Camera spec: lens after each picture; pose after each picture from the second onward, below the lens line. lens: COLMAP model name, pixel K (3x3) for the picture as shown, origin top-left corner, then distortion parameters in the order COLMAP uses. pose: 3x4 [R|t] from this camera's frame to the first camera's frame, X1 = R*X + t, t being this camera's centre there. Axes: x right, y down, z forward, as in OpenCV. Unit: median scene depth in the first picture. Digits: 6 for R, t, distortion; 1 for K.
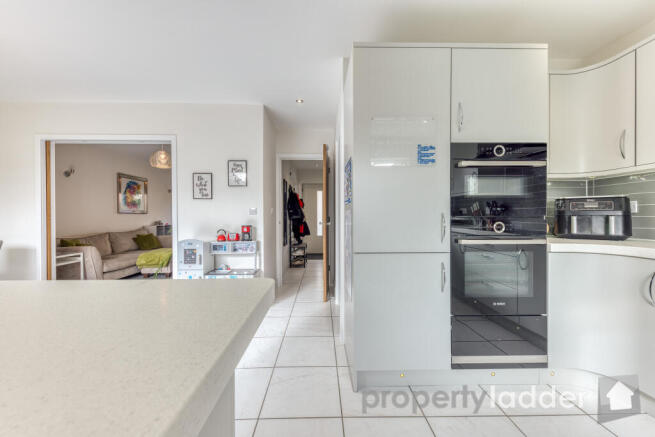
lens RADIAL K [[250.5, 0, 327.4], [0, 250.5, 214.4], [0, 0, 1]] dist [0.005812, -0.000061]
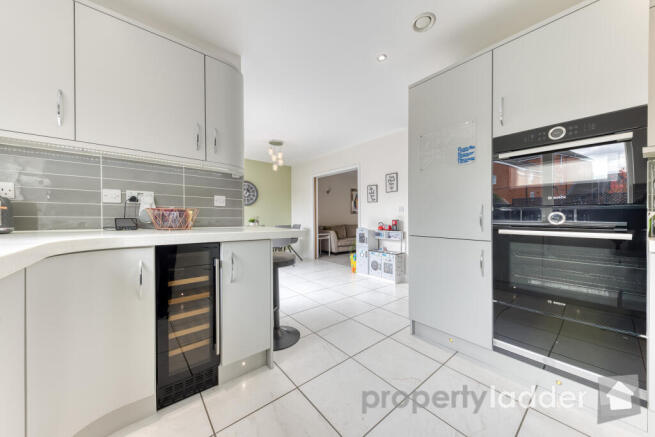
lens RADIAL K [[226.3, 0, 325.8], [0, 226.3, 217.8], [0, 0, 1]] dist [0.000398, 0.000029]
pose [[0.620214, 0.007165, -0.784400, 0.420489], [-0.002003, 0.999969, 0.007551, 0.023881], [0.784430, -0.003112, 0.620209, -0.079845]]
